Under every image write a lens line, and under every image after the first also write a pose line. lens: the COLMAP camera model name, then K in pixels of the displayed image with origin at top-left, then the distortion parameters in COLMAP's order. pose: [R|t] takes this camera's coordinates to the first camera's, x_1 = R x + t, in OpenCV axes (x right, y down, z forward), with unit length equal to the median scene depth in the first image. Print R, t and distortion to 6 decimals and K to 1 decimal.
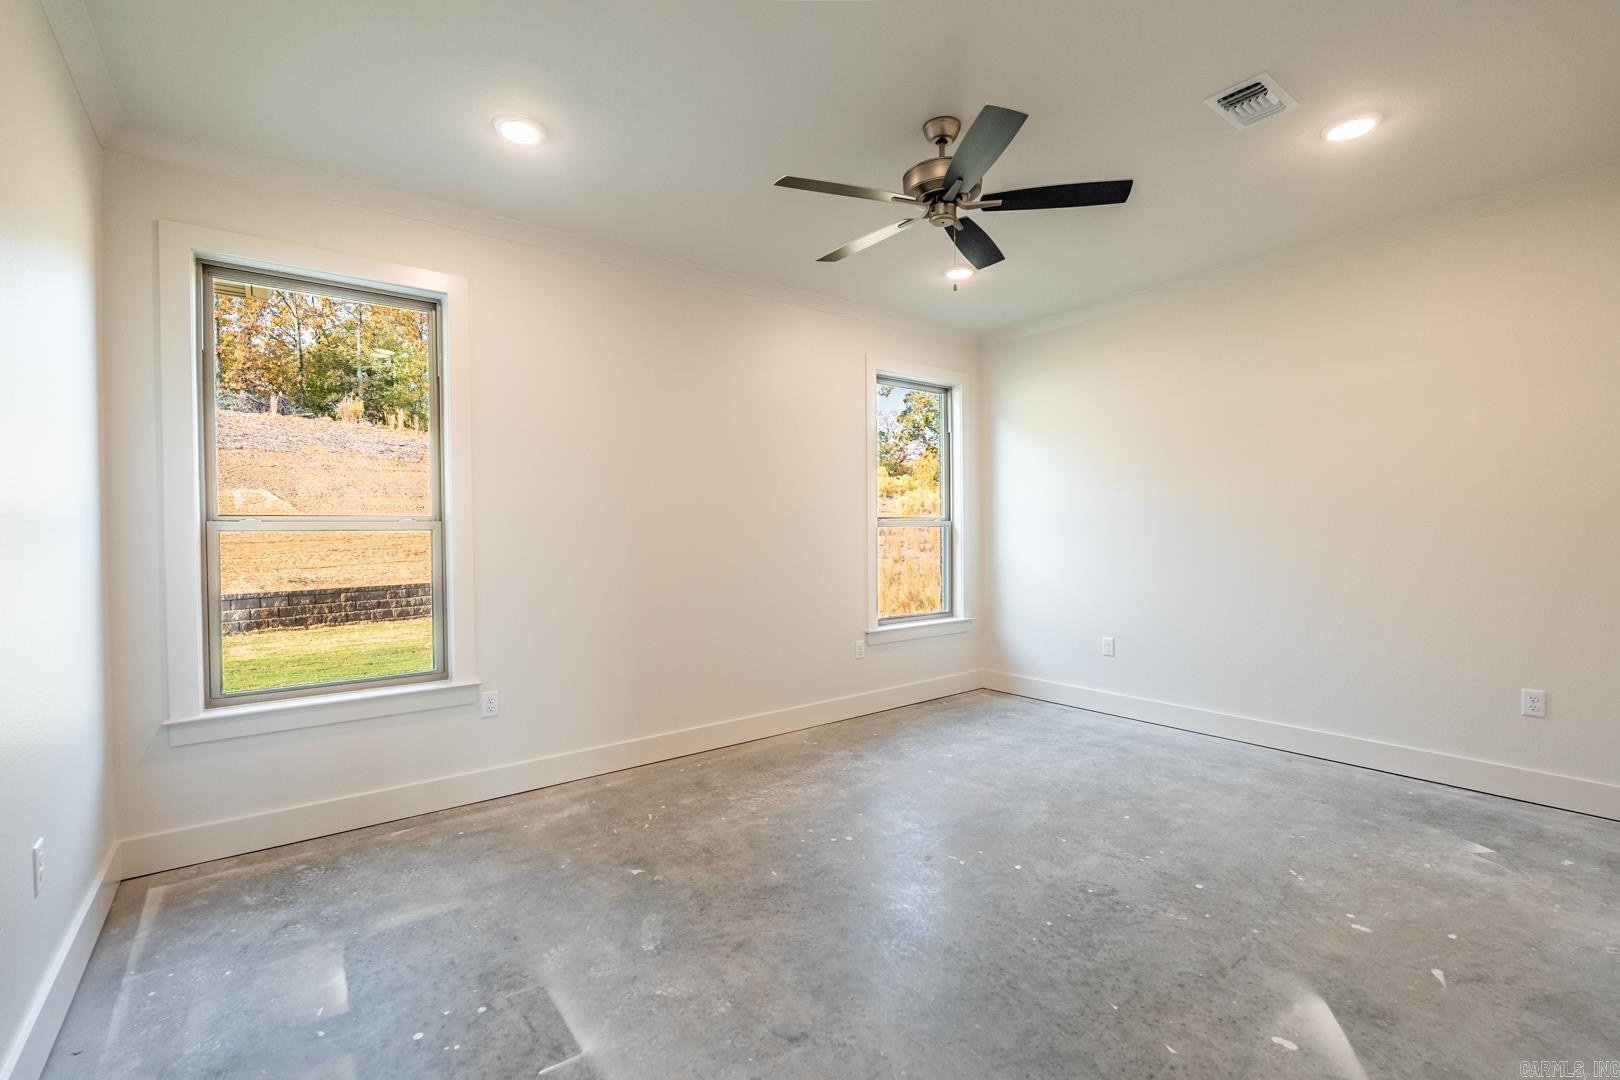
lens RADIAL K [[713.0, 0, 805.3], [0, 713.0, 540.4], [0, 0, 1]] dist [-0.003819, -0.000170]
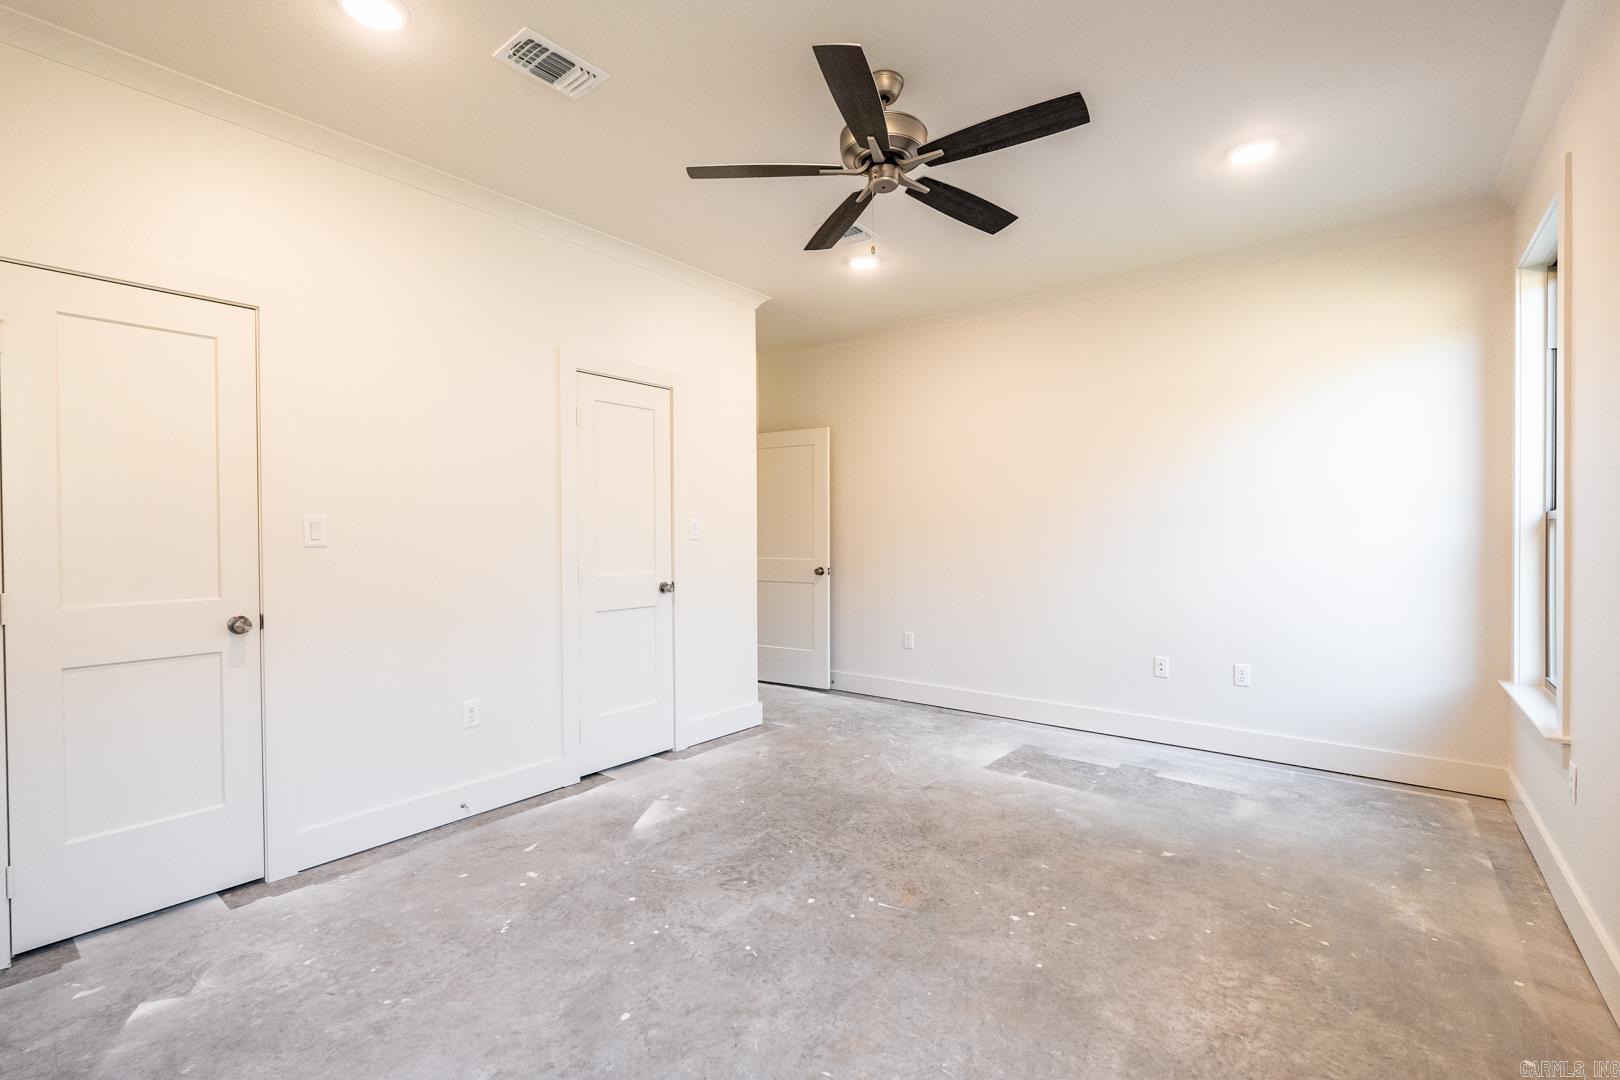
lens RADIAL K [[713.0, 0, 805.3], [0, 713.0, 540.4], [0, 0, 1]] dist [-0.003819, -0.000170]
pose [[-0.971087, 0.017543, -0.238082, 0.519342], [0.011855, 0.999610, 0.025302, -0.024943], [0.238433, 0.021748, -0.970915, 1.890185]]
